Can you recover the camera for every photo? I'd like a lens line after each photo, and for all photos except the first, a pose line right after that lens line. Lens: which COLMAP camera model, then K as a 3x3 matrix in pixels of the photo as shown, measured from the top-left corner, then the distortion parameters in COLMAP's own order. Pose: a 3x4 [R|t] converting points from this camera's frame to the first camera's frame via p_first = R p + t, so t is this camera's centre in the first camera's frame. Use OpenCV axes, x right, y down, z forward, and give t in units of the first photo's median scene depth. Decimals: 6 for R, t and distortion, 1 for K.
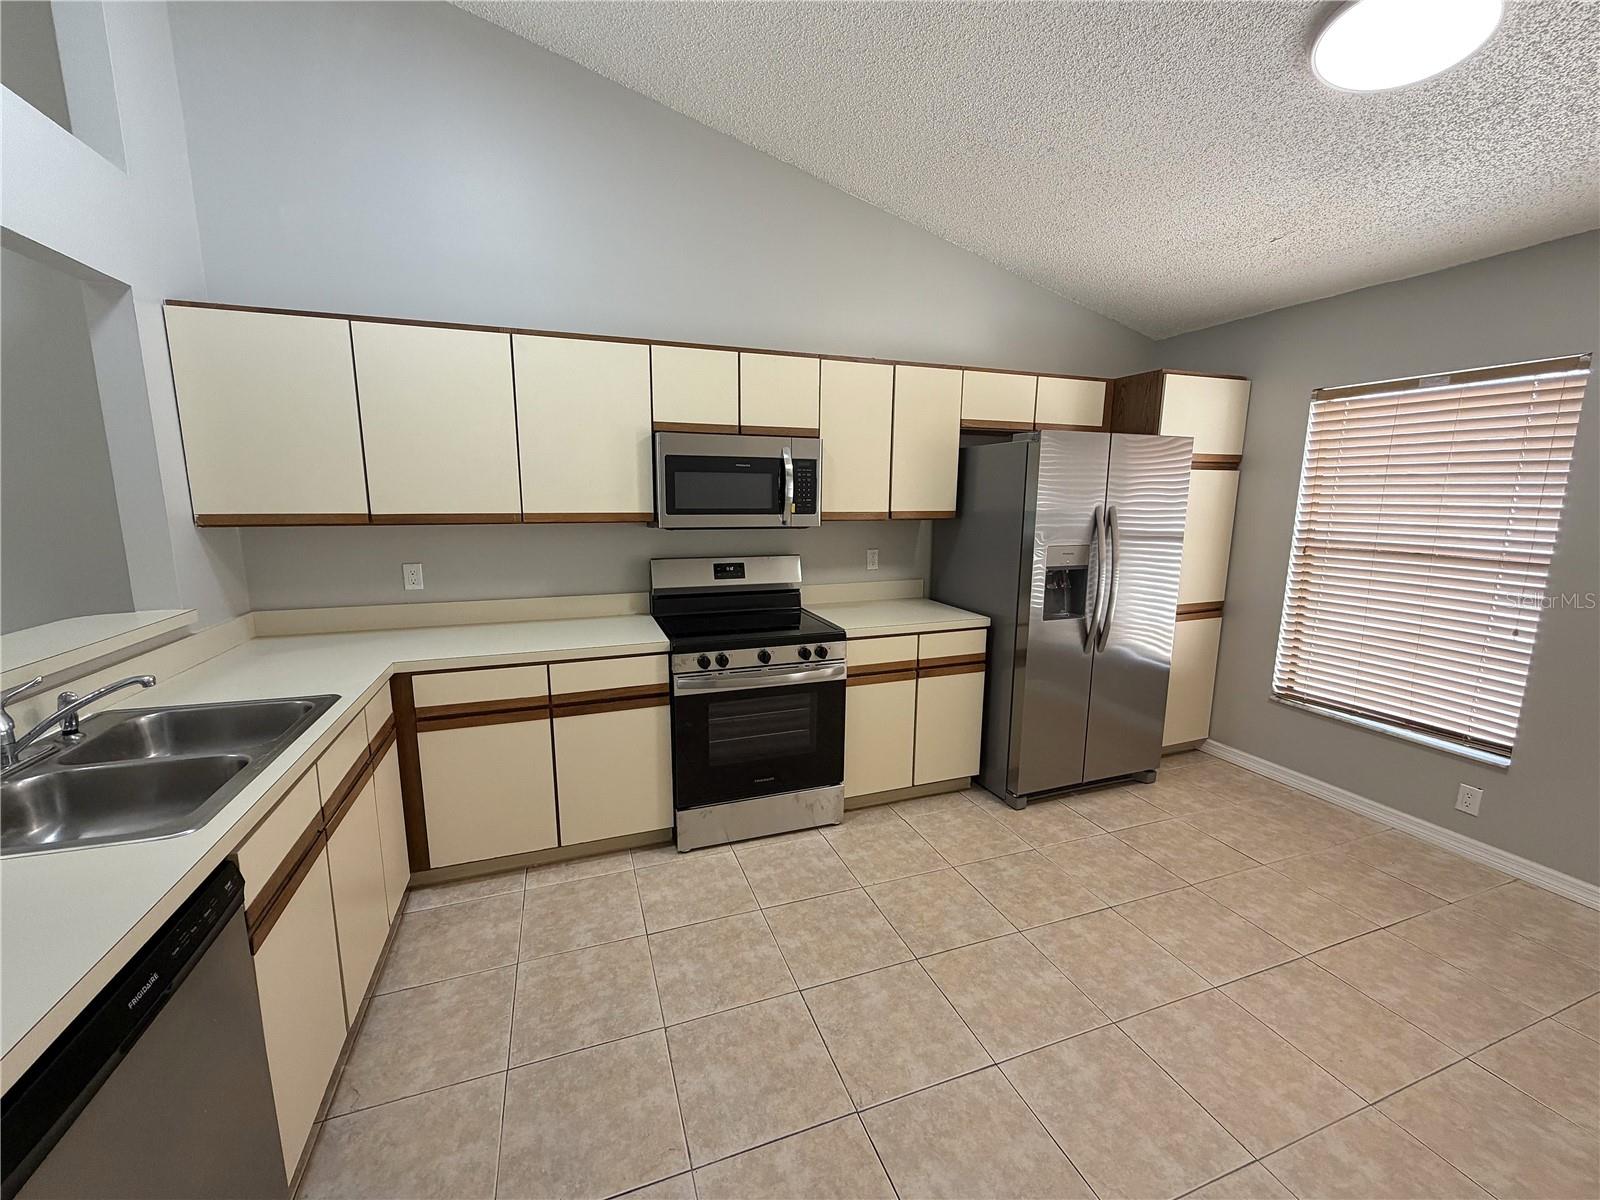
lens RADIAL K [[640.2, 0, 794.1], [0, 640.2, 600.7], [0, 0, 1]] dist [0.000758, 0.000102]
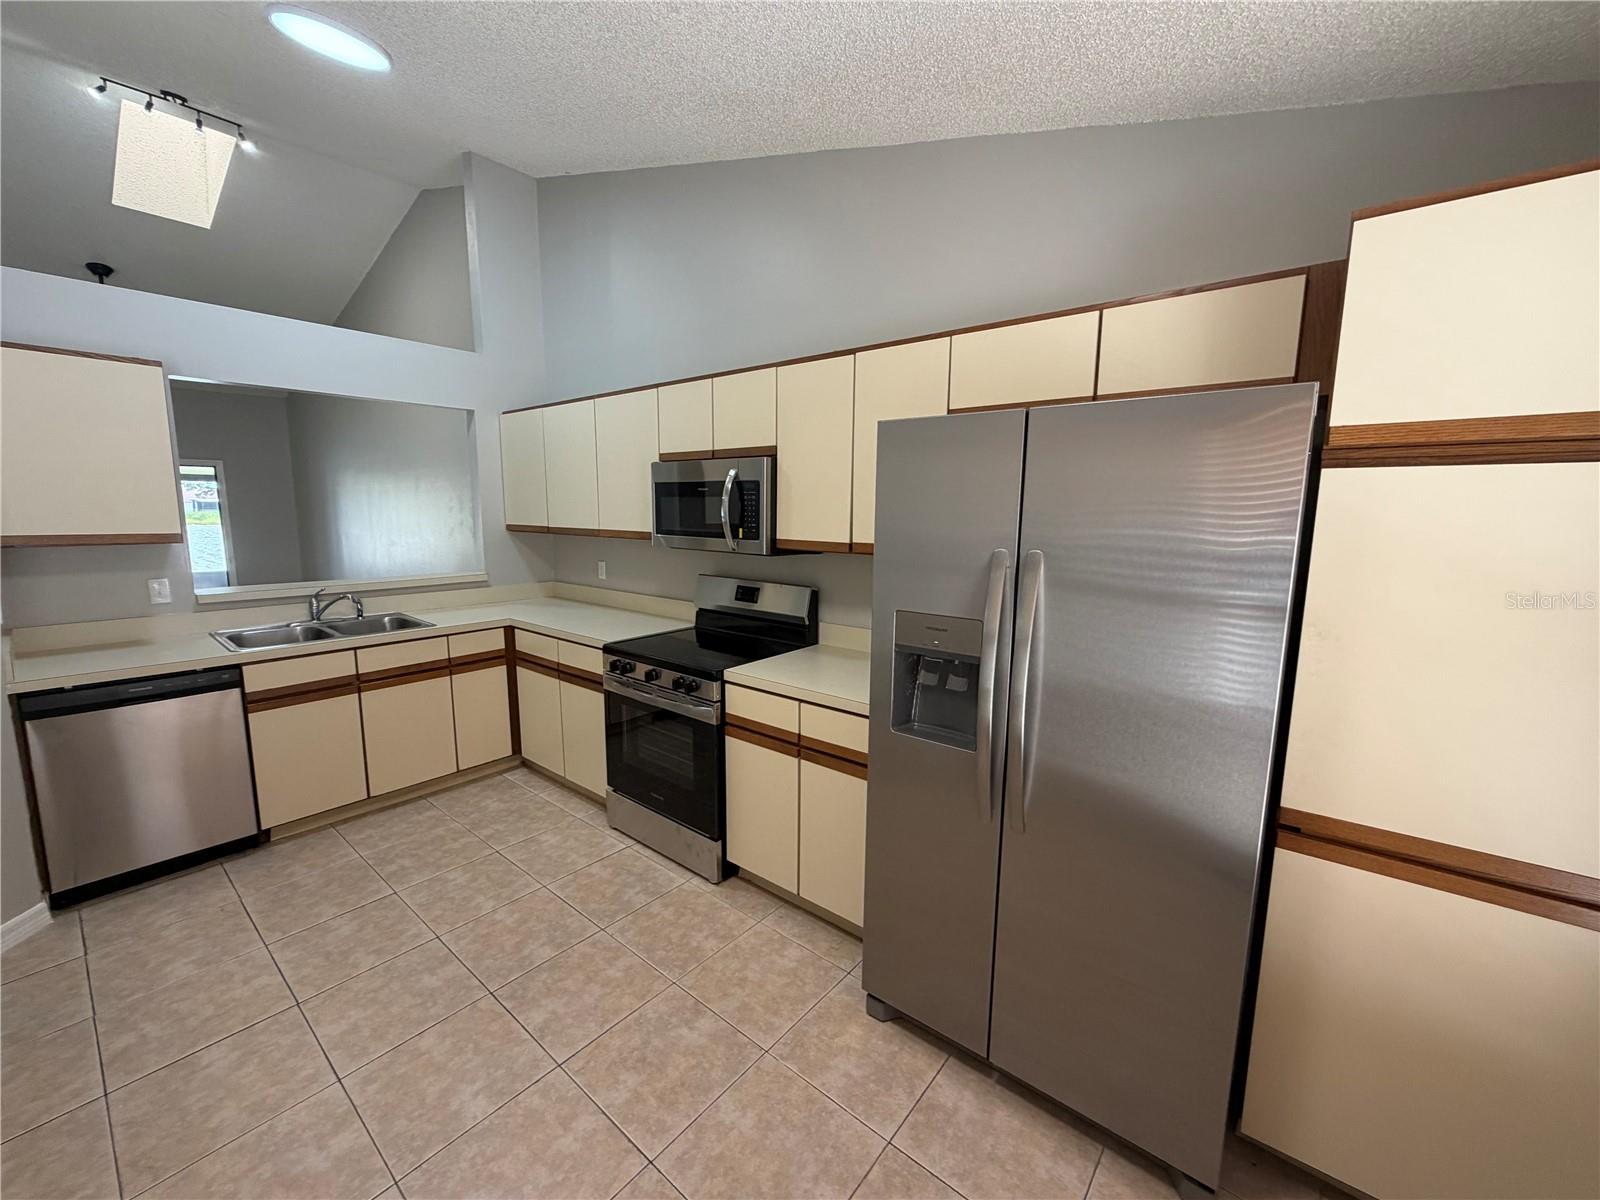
lens RADIAL K [[640.2, 0, 793.9], [0, 640.2, 599.1], [0, 0, 1]] dist [0.000758, 0.000102]
pose [[0.501796, 0.124022, -0.856049, 0.895687], [-0.146373, 0.987570, 0.057276, -0.120778], [0.852512, 0.096562, 0.513712, 0.627066]]
